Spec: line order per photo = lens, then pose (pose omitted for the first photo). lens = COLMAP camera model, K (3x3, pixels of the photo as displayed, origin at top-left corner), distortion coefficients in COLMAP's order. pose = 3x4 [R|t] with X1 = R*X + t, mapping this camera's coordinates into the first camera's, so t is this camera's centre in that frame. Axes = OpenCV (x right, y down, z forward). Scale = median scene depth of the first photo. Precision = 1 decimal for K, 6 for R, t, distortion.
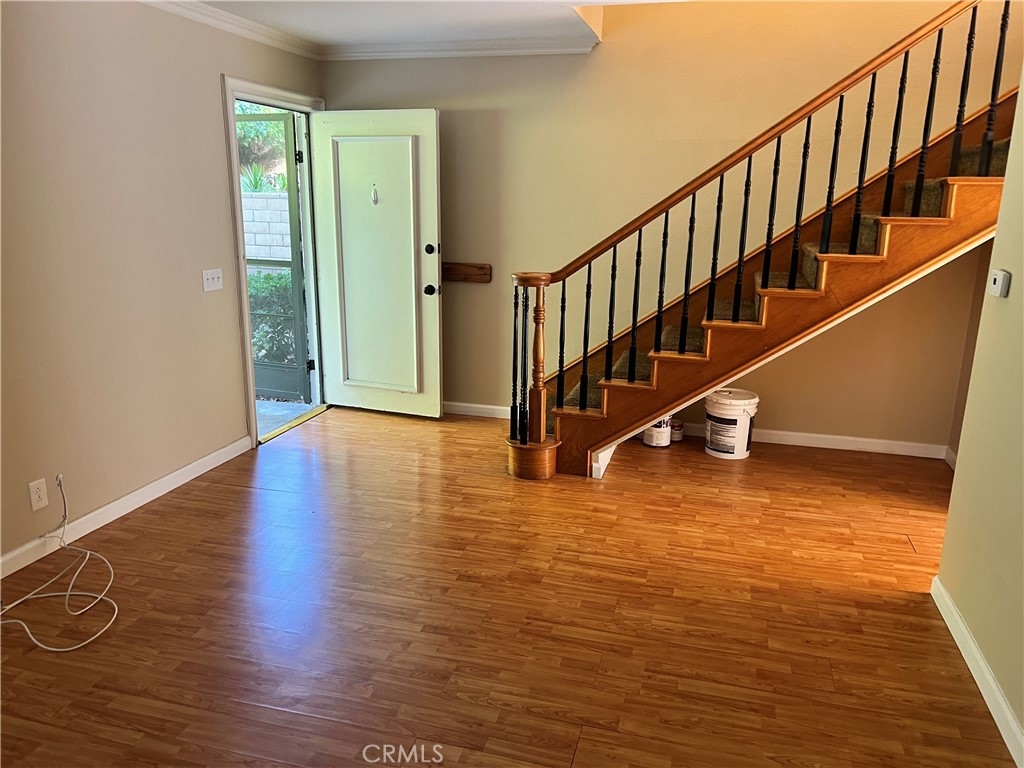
lens RADIAL K [[765.0, 0, 511.6], [0, 765.0, 382.3], [0, 0, 1]] dist [0.062614, -0.075896]
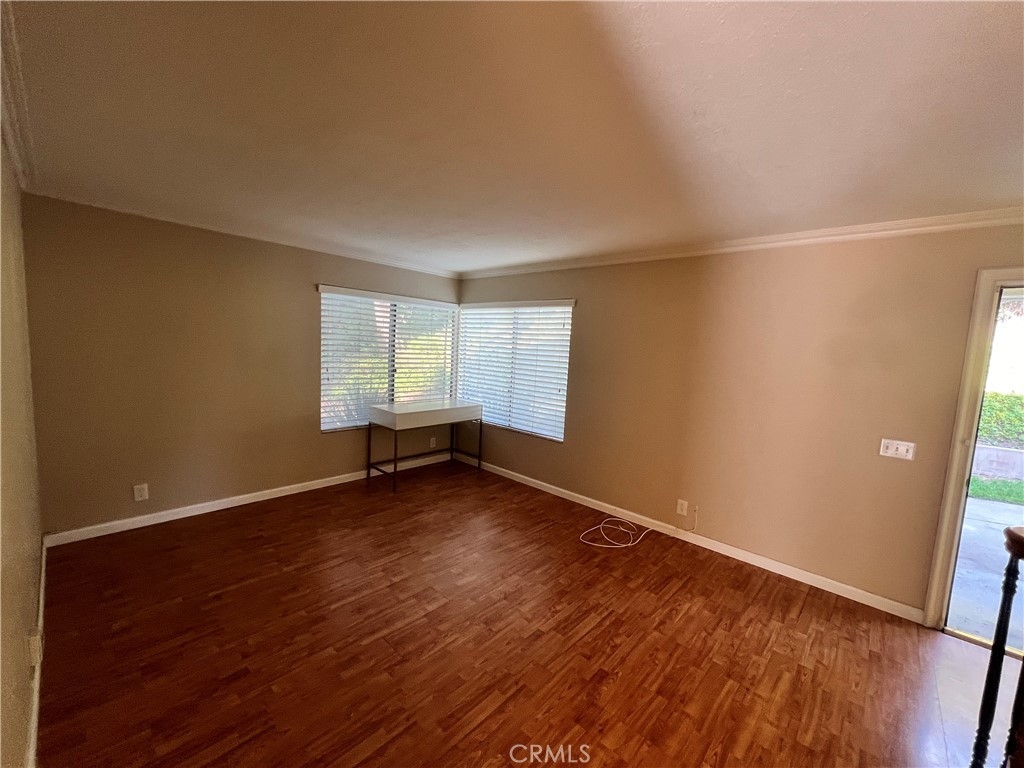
lens RADIAL K [[408.7, 0, 514.1], [0, 408.7, 385.1], [0, 0, 1]] dist [-0.003176, 0.000598]
pose [[-0.444068, 0.050219, -0.894585, 0.597117], [-0.278628, 0.941186, 0.191144, -0.272232], [0.851569, 0.334137, -0.403958, 1.102532]]
